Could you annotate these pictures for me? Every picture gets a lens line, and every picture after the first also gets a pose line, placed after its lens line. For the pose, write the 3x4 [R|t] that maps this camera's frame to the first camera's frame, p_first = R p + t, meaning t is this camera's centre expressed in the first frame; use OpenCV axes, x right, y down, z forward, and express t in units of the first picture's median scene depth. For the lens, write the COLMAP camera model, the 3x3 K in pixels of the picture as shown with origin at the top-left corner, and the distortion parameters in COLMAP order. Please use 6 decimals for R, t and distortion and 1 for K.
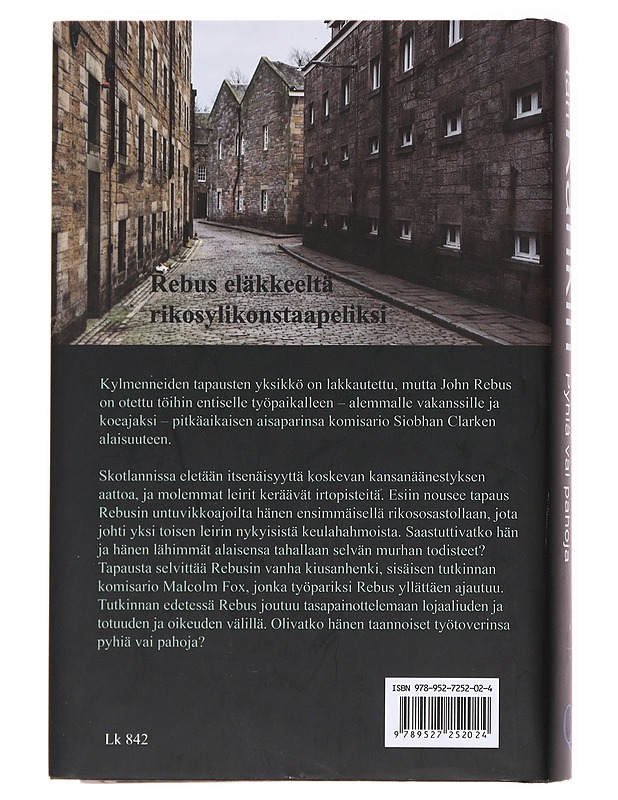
lens RADIAL K [[4053.2, 0, 310.2], [0, 4053.2, 400.0], [0, 0, 1]] dist [0.416638, 0.000000]
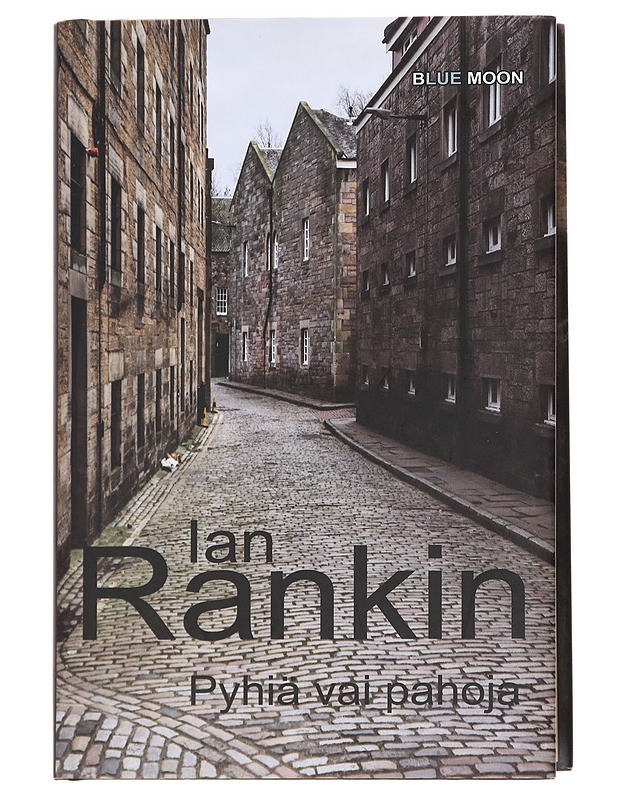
lens RADIAL K [[4053.2, 0, 308.1], [0, 4053.2, 400.0], [0, 0, 1]] dist [0.416638, 0.000000]
pose [[0.999852, -0.007420, -0.015524, 0.000901], [0.010750, 0.973868, 0.226859, -0.206961], [0.013435, -0.226993, 0.973804, 0.261419]]
